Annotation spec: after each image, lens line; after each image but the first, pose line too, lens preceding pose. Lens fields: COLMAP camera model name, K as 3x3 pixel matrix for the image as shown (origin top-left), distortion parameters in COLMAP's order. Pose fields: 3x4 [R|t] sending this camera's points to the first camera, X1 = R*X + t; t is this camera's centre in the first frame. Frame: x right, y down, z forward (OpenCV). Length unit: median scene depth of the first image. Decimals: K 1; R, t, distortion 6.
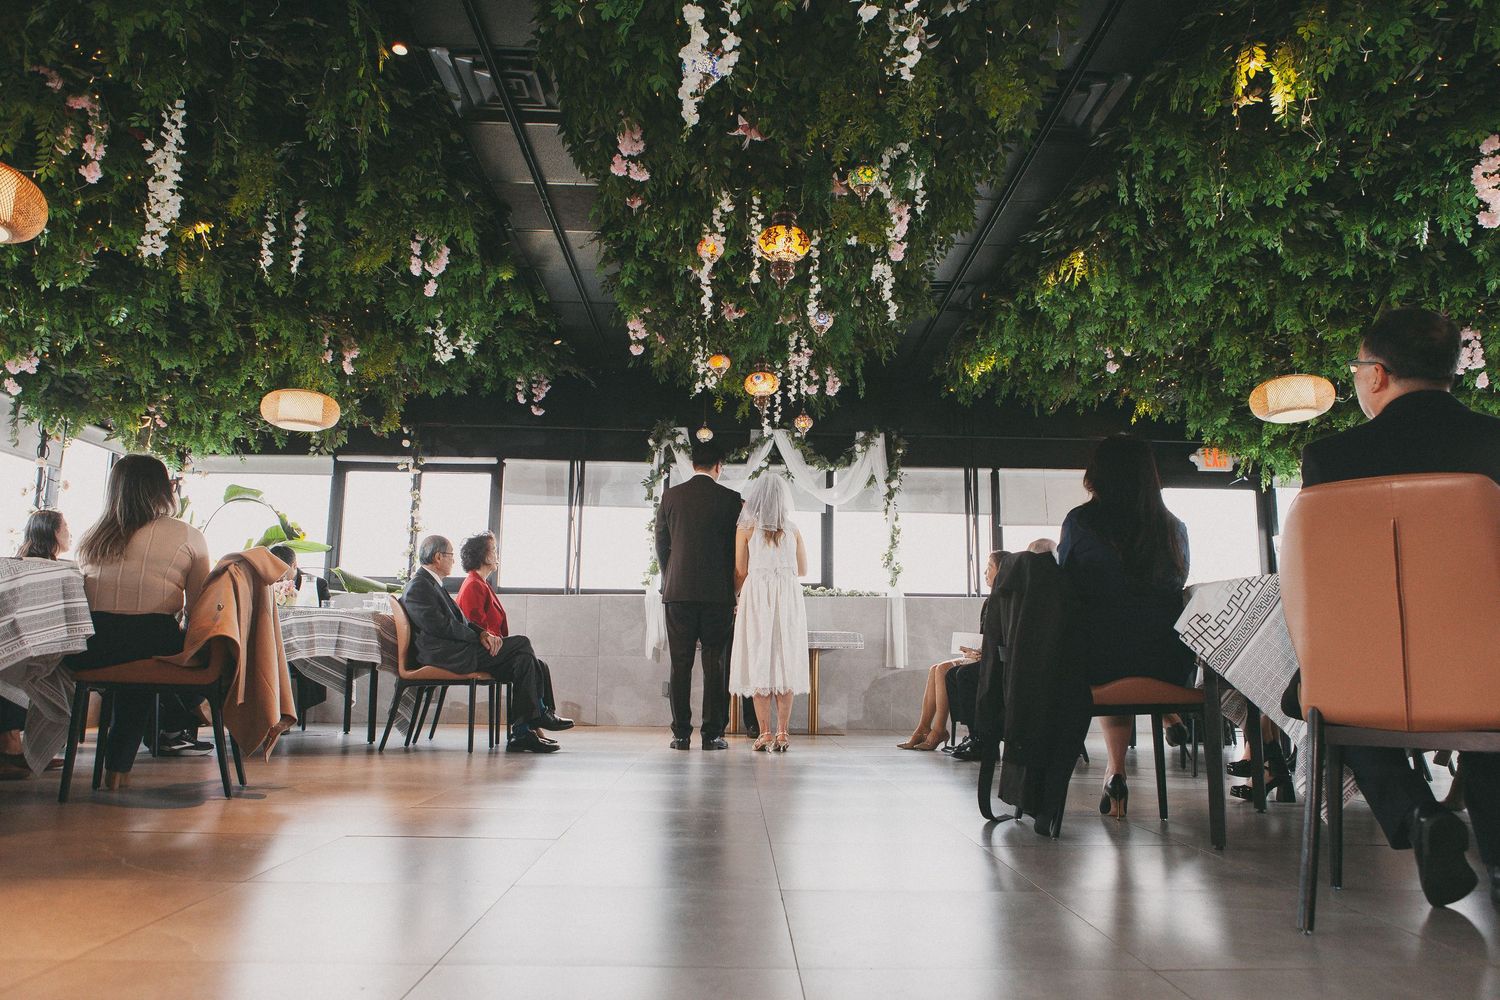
lens RADIAL K [[1096.9, 0, 772.8], [0, 1096.9, 496.8], [0, 0, 1]] dist [-0.040442, 0.022615]
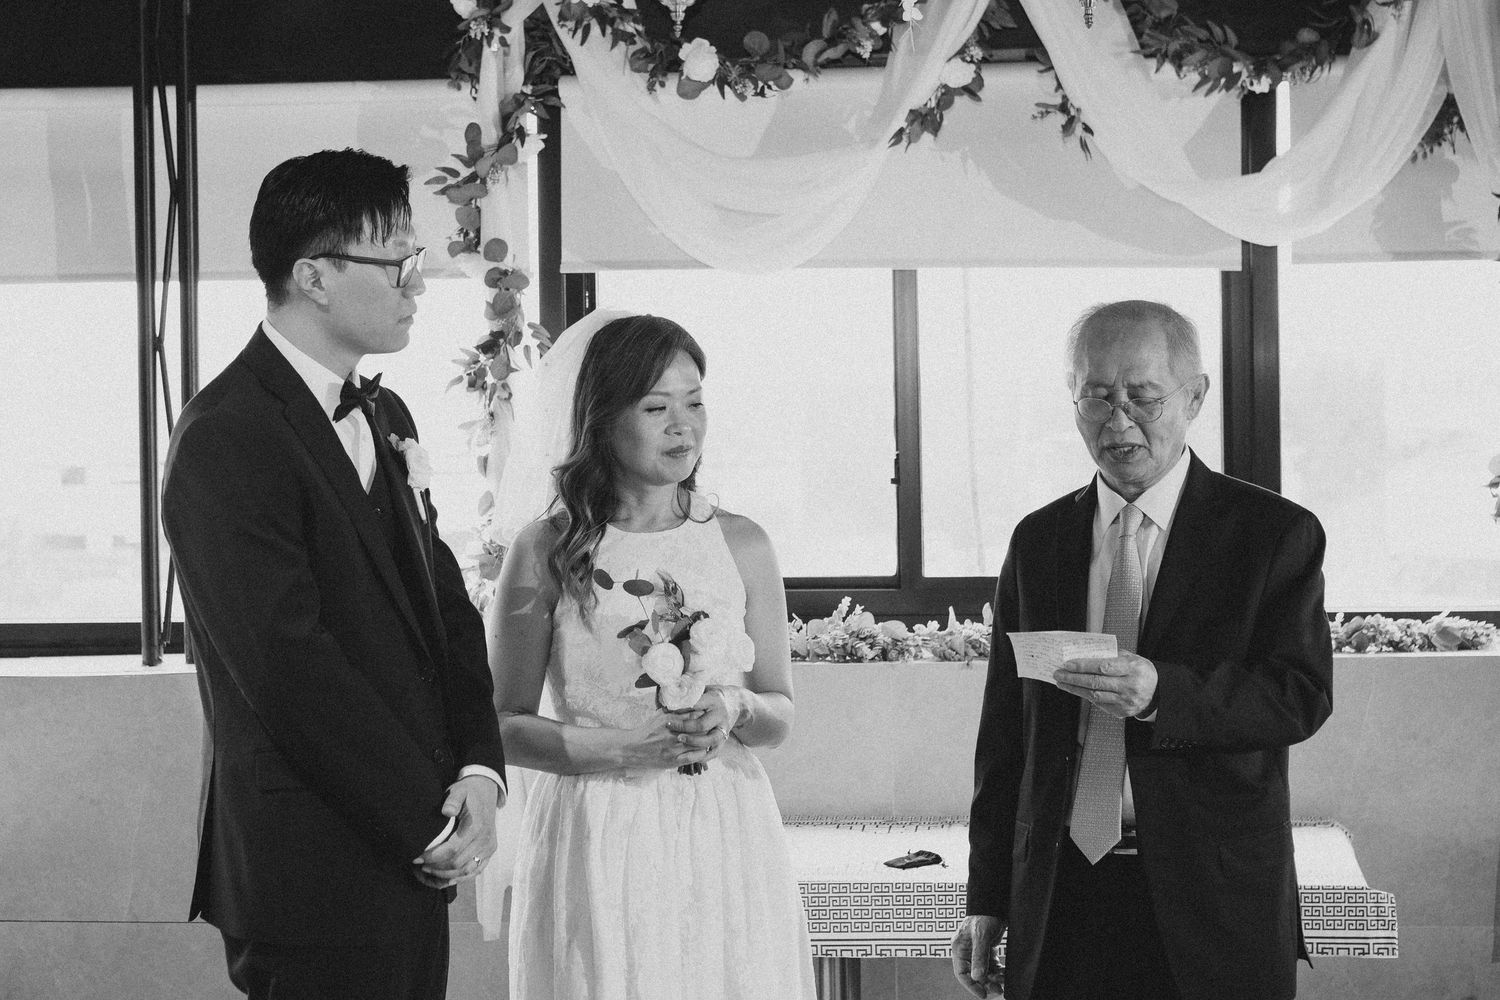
lens RADIAL K [[3236.6, 0, 696.8], [0, 3236.6, 482.9], [0, 0, 1]] dist [-0.034465, 0.000000]
pose [[0.987735, -0.020787, -0.154748, 0.040455], [0.049900, 0.981146, 0.186712, -0.074588], [0.147949, -0.192144, 0.970150, 0.328771]]
